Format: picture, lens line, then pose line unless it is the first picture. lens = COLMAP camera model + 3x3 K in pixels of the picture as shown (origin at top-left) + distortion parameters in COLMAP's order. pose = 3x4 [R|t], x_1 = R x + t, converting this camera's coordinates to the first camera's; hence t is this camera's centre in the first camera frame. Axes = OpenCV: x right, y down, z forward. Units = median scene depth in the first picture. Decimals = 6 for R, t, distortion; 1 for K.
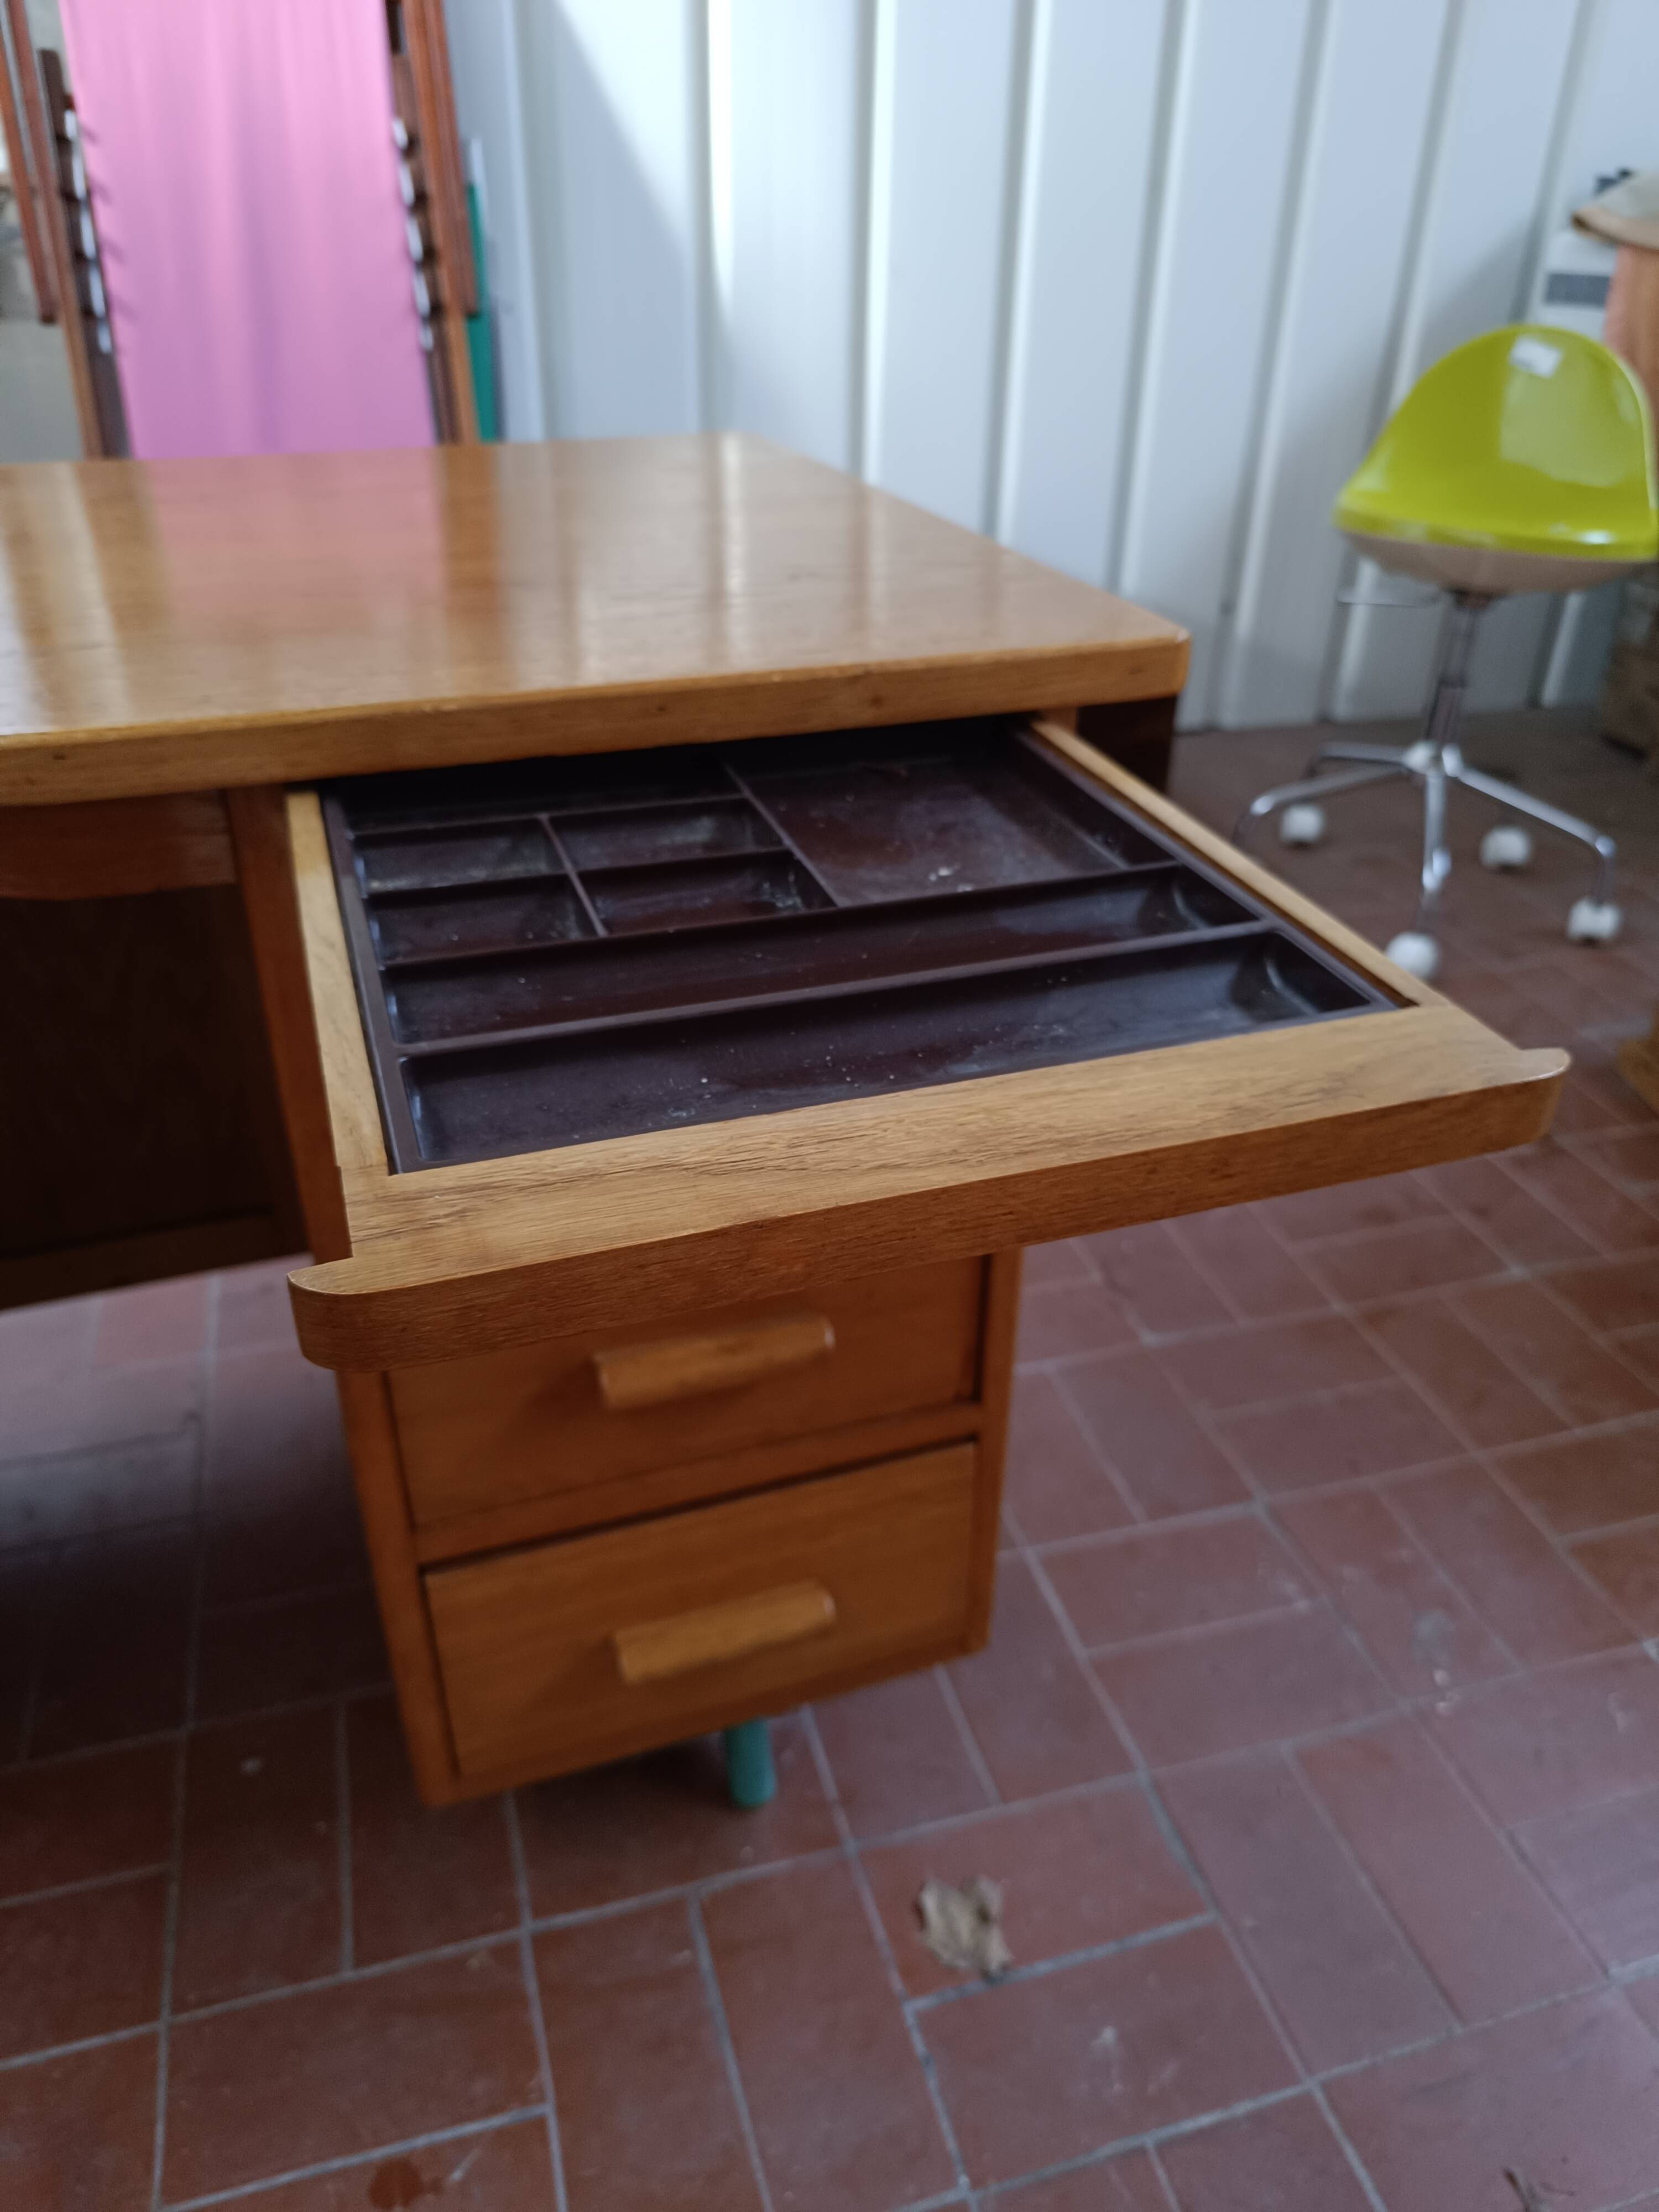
lens RADIAL K [[1527.5, 0, 825.1], [0, 1527.5, 1131.2], [0, 0, 1]] dist [0.017716, -0.023865]
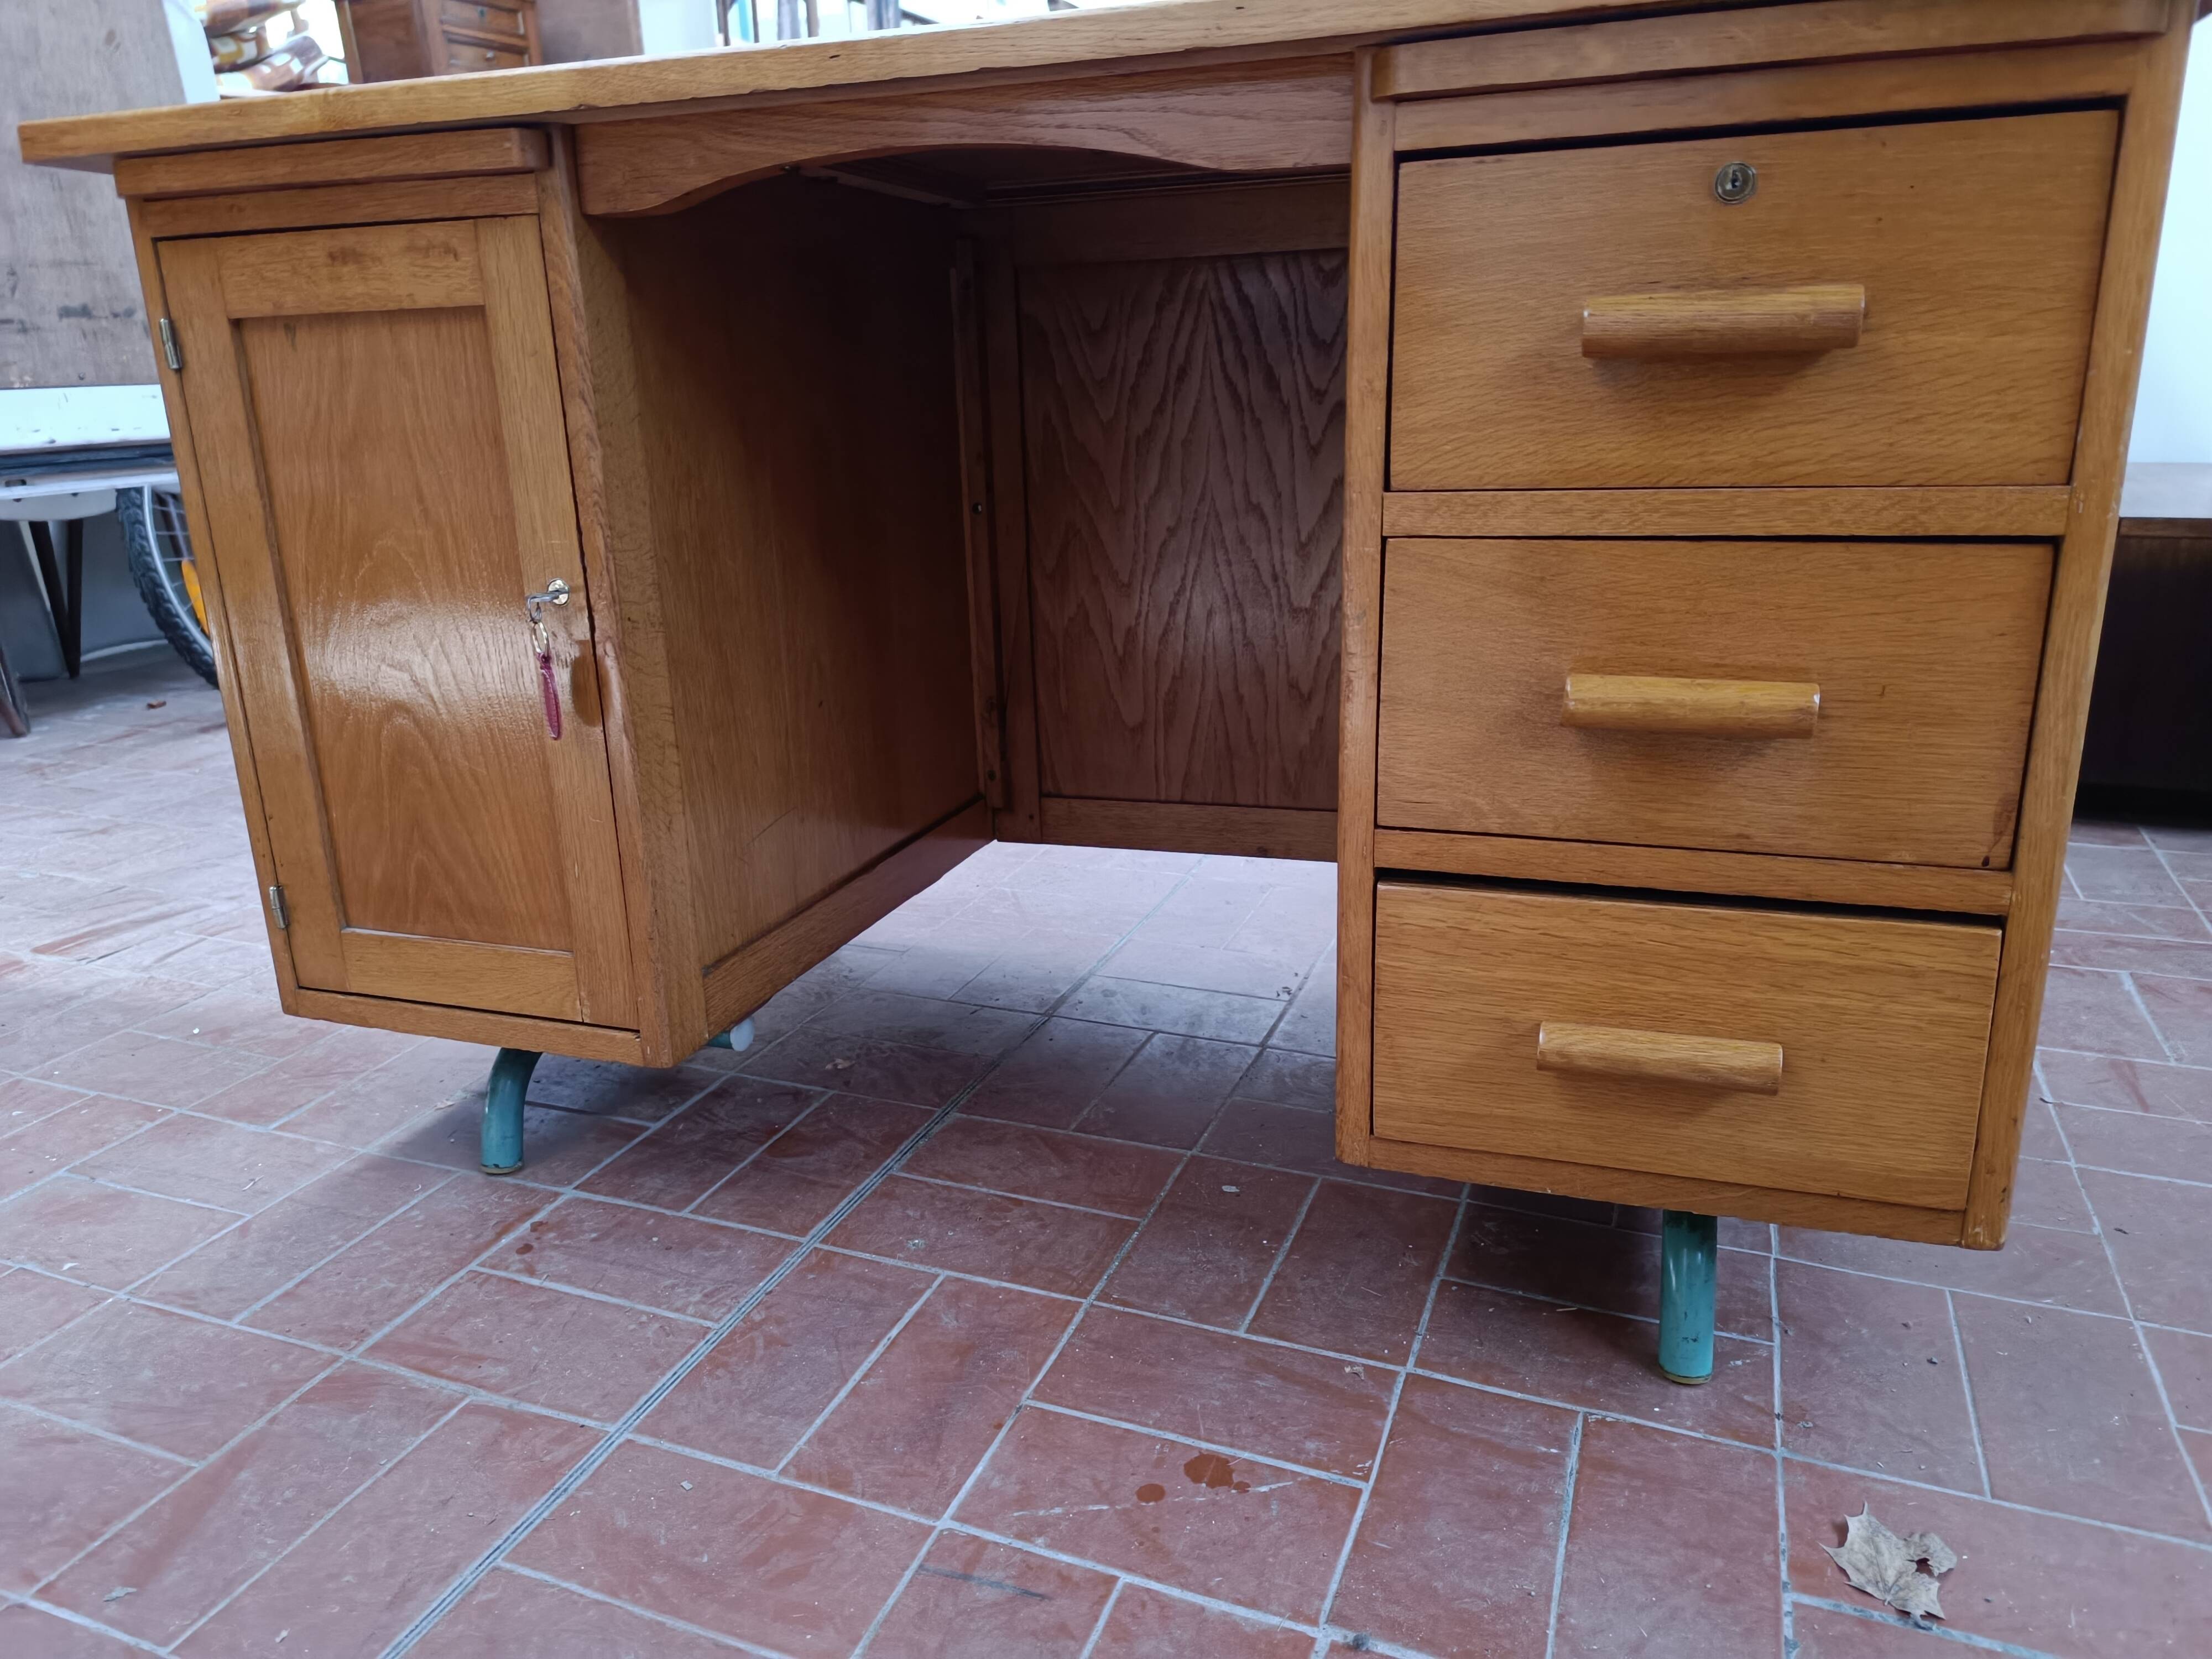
lens RADIAL K [[1523.7, 0, 1094.7], [0, 1523.7, 827.0], [0, 0, 1]] dist [0.023551, -0.028658]
pose [[0.785172, 0.145692, -0.601895, 0.189858], [-0.289519, 0.945534, -0.148806, 0.390834], [0.547433, 0.291099, 0.784588, 0.012297]]
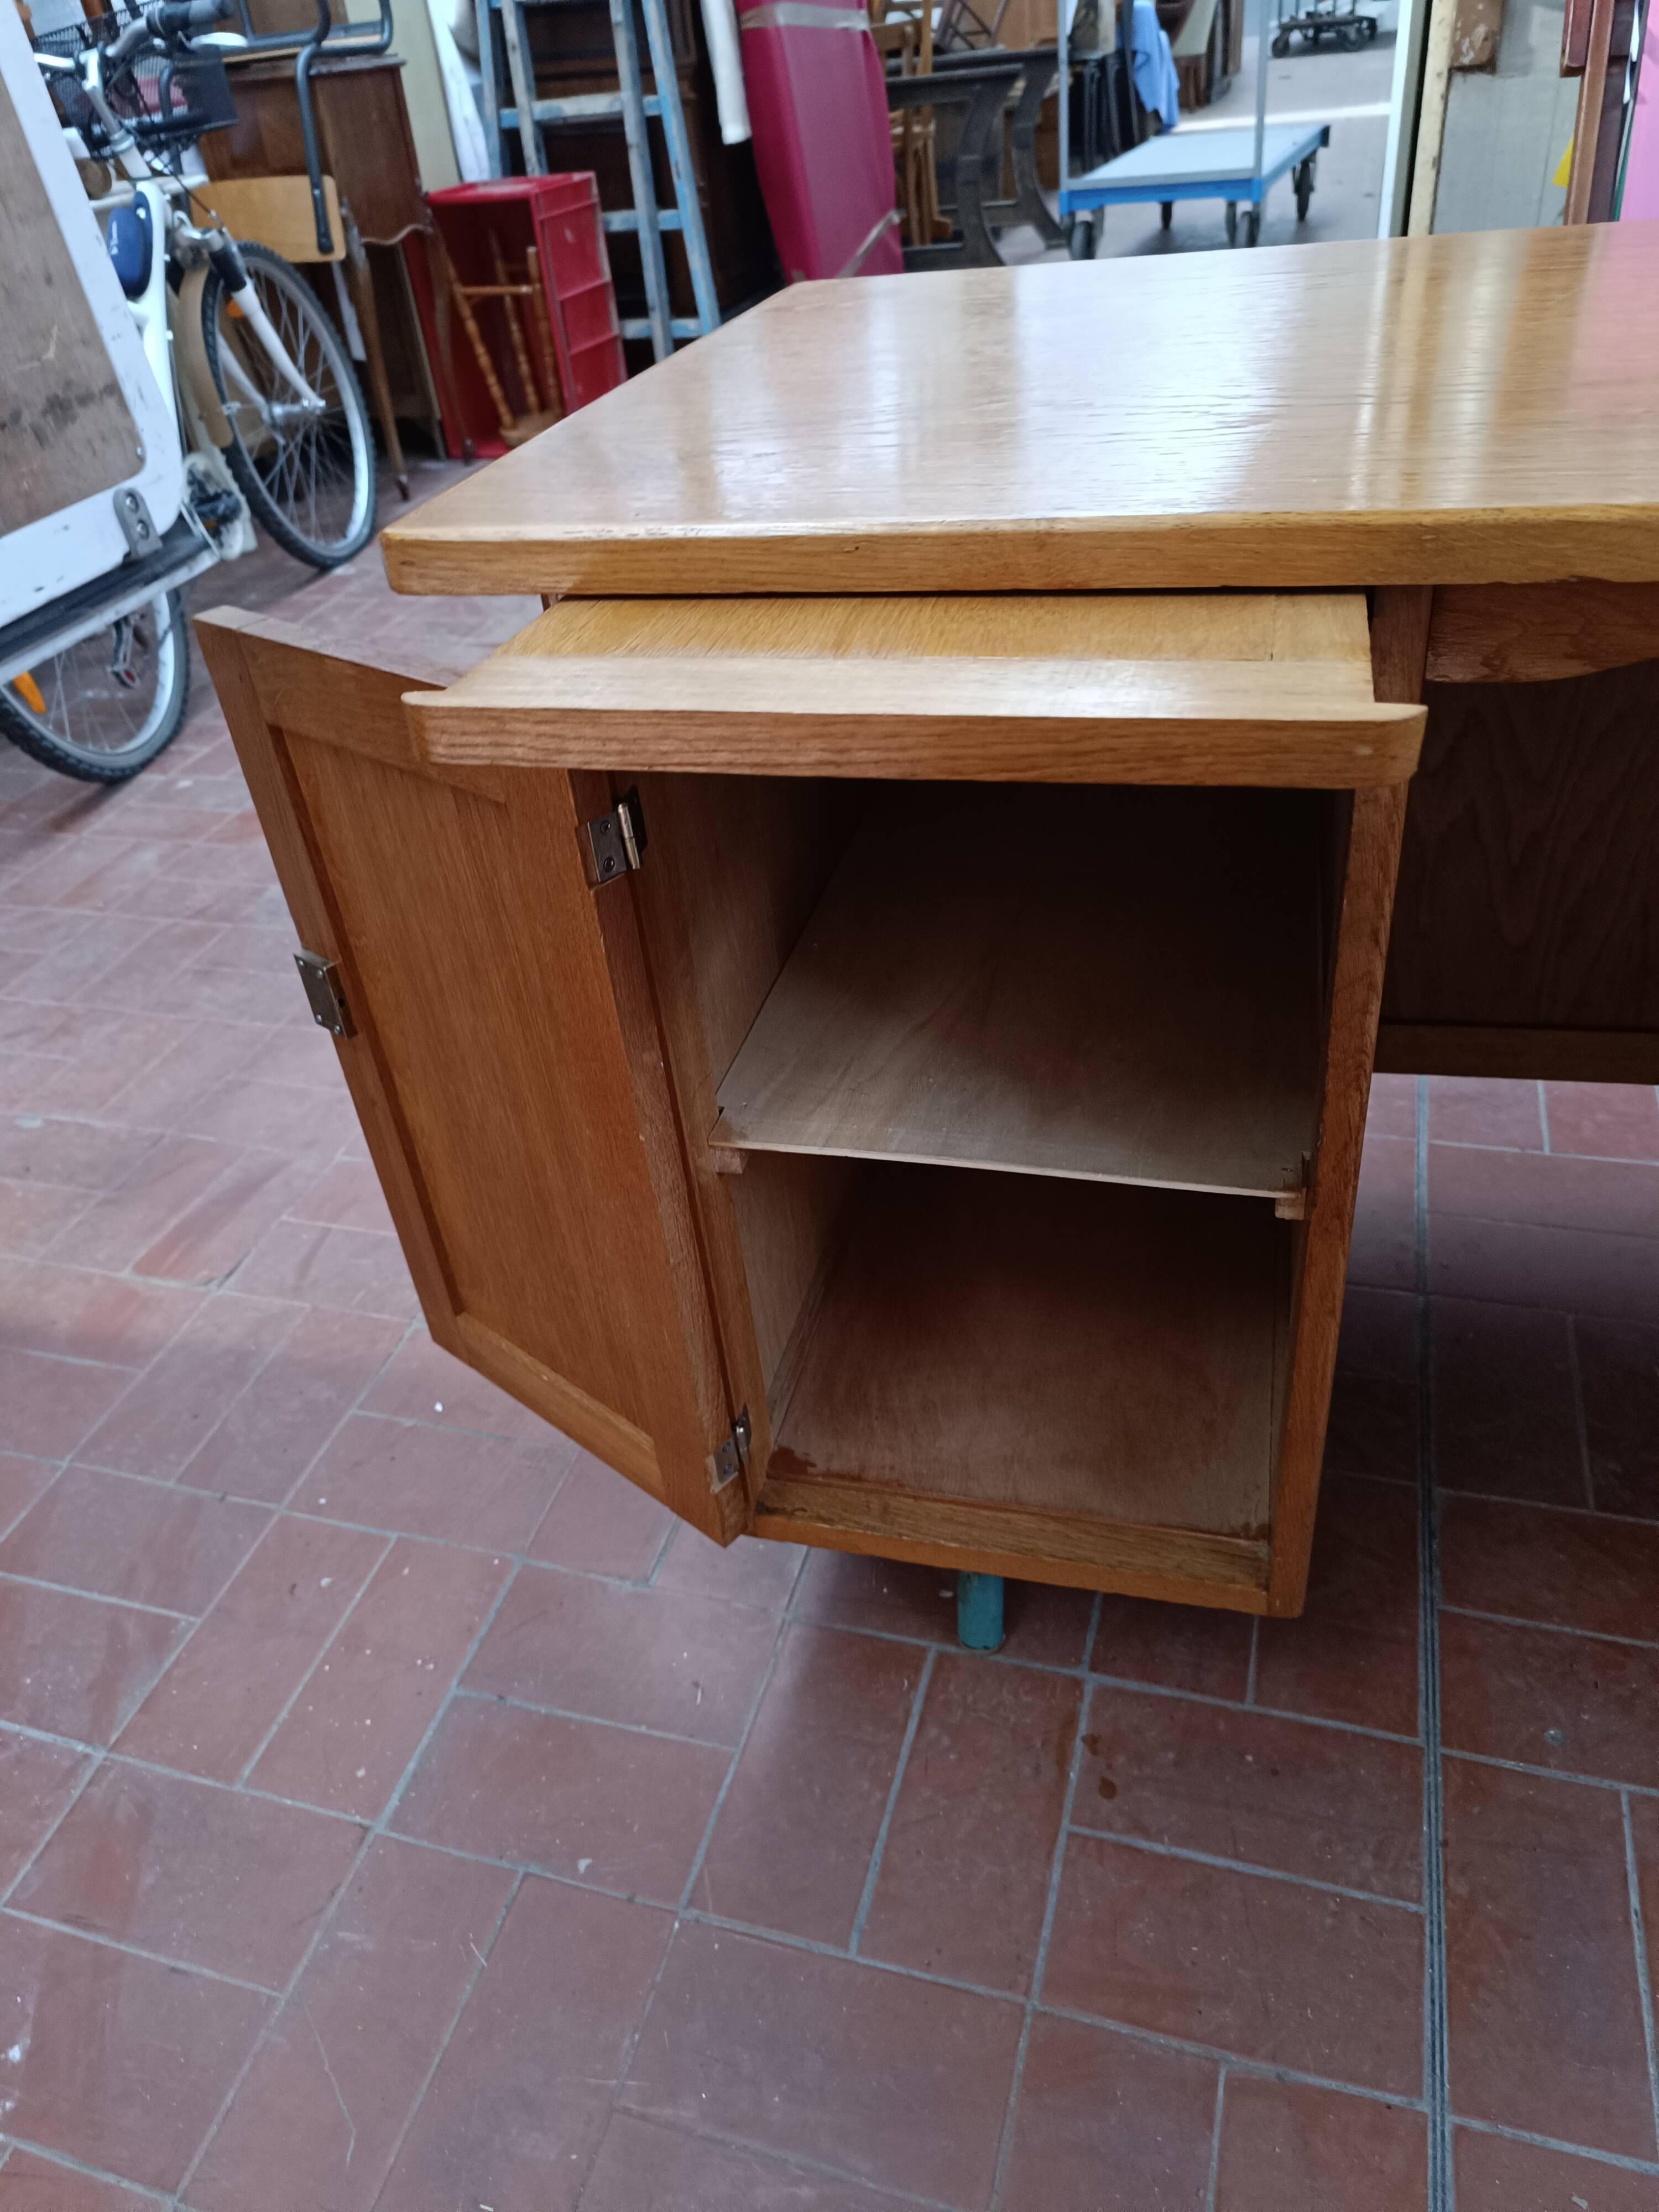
lens RADIAL K [[1527.5, 0, 825.0], [0, 1527.5, 1091.4], [0, 0, 1]] dist [0.017716, -0.023865]
pose [[0.834074, 0.241829, -0.495823, -0.556997], [-0.194441, 0.969987, 0.146005, 0.091275], [0.516250, -0.025371, 0.856062, -0.170291]]
